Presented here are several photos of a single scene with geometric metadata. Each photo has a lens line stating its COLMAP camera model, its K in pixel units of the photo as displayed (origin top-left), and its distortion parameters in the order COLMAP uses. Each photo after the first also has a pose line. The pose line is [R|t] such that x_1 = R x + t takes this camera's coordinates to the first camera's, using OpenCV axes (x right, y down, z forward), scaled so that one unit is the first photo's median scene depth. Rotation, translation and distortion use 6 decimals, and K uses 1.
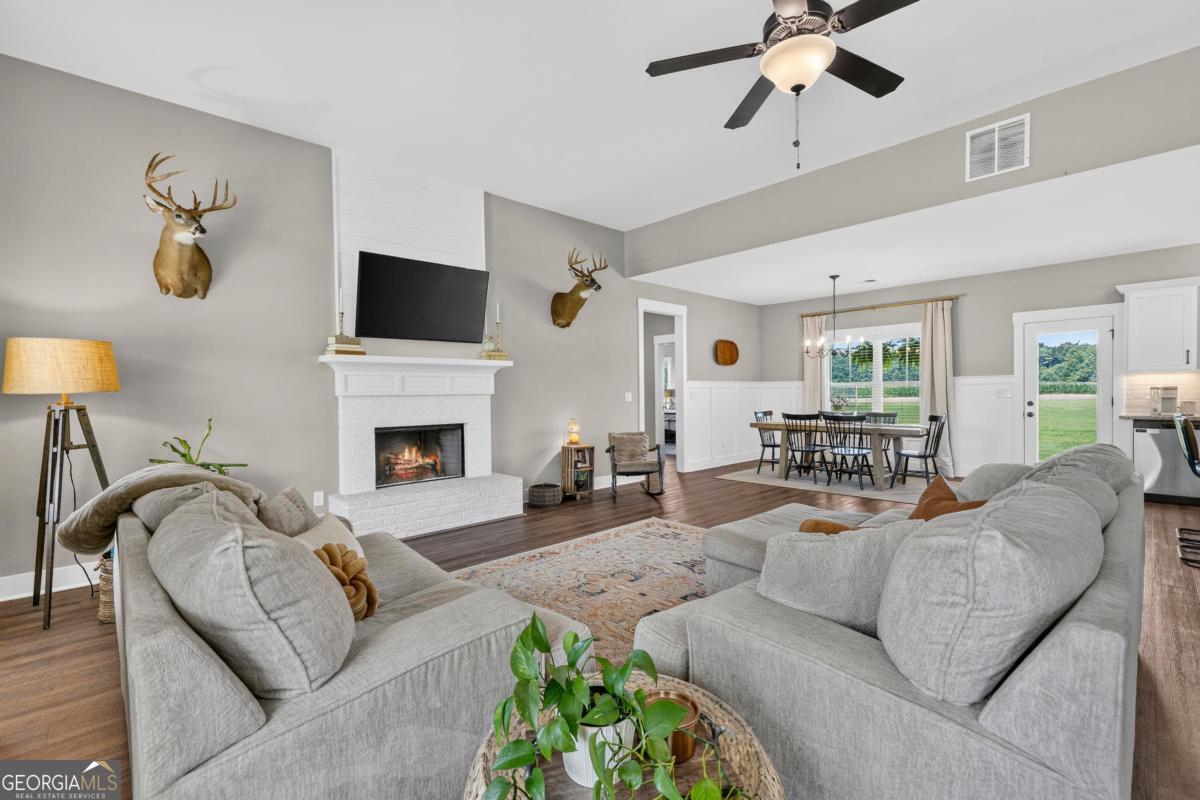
lens RADIAL K [[521.4, 0, 595.5], [0, 521.4, 402.4], [0, 0, 1]] dist [-0.000031, 0.000151]
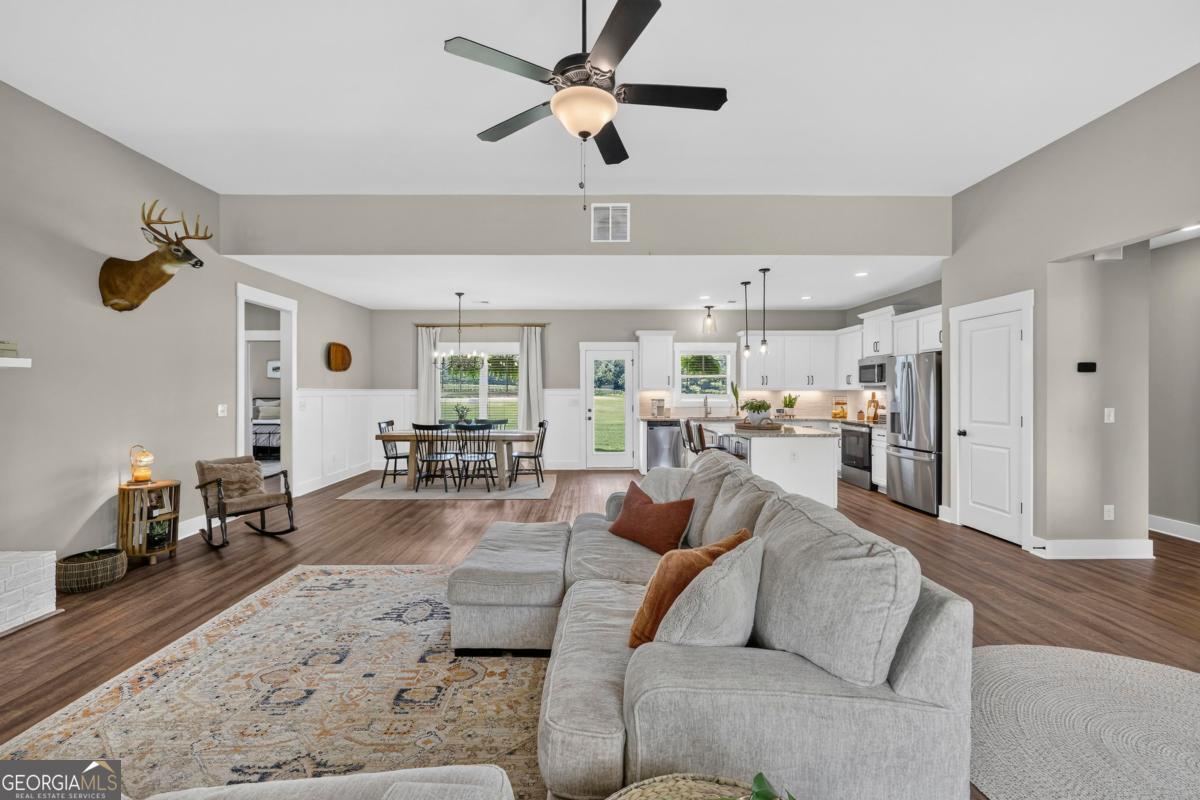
lens RADIAL K [[505.9, 0, 596.7], [0, 505.9, 390.8], [0, 0, 1]] dist [-0.001317, -0.000593]
pose [[0.678231, 0.011188, 0.734763, -0.130786], [0.005715, 0.999774, -0.020498, -0.024771], [-0.734826, 0.018102, 0.678014, 0.116113]]
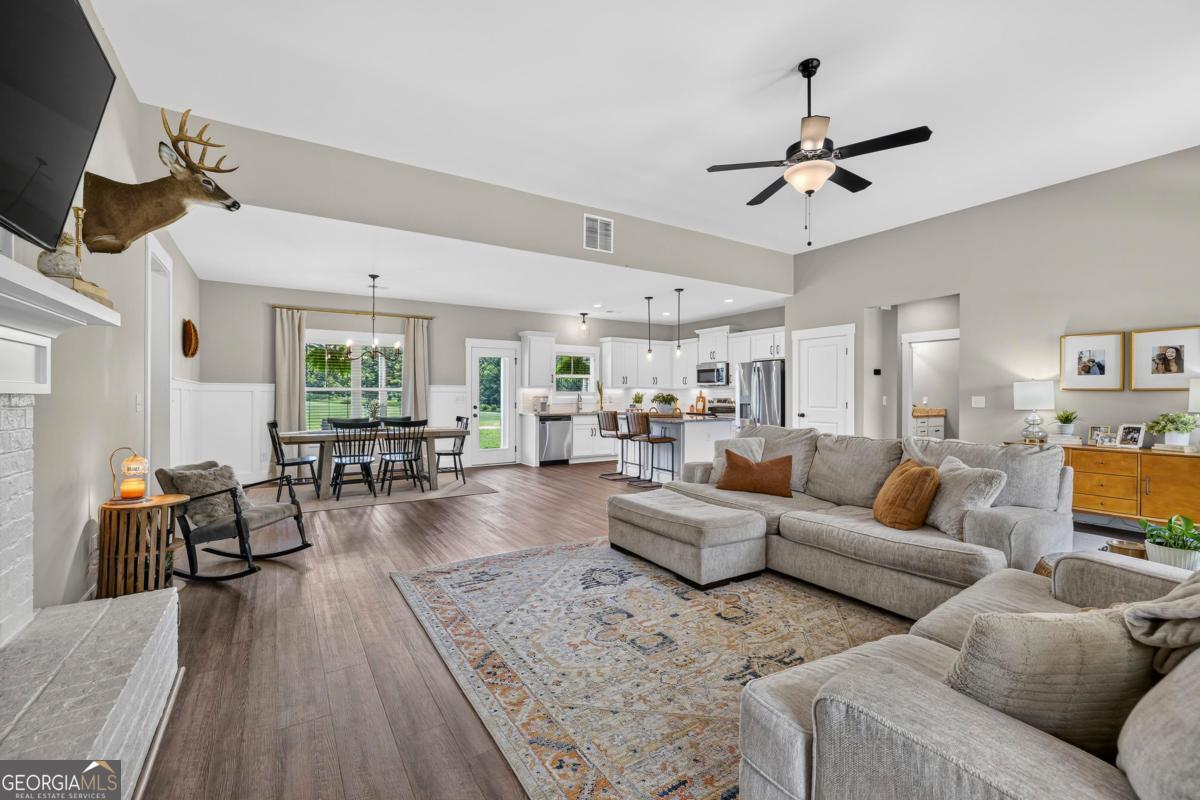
lens RADIAL K [[503.5, 0, 595.0], [0, 503.5, 395.4], [0, 0, 1]] dist [-0.002340, -0.000191]
pose [[0.193701, 0.013576, 0.980967, -0.434179], [0.014050, 0.999763, -0.016611, -0.003030], [-0.980960, 0.017000, 0.193464, 0.513943]]
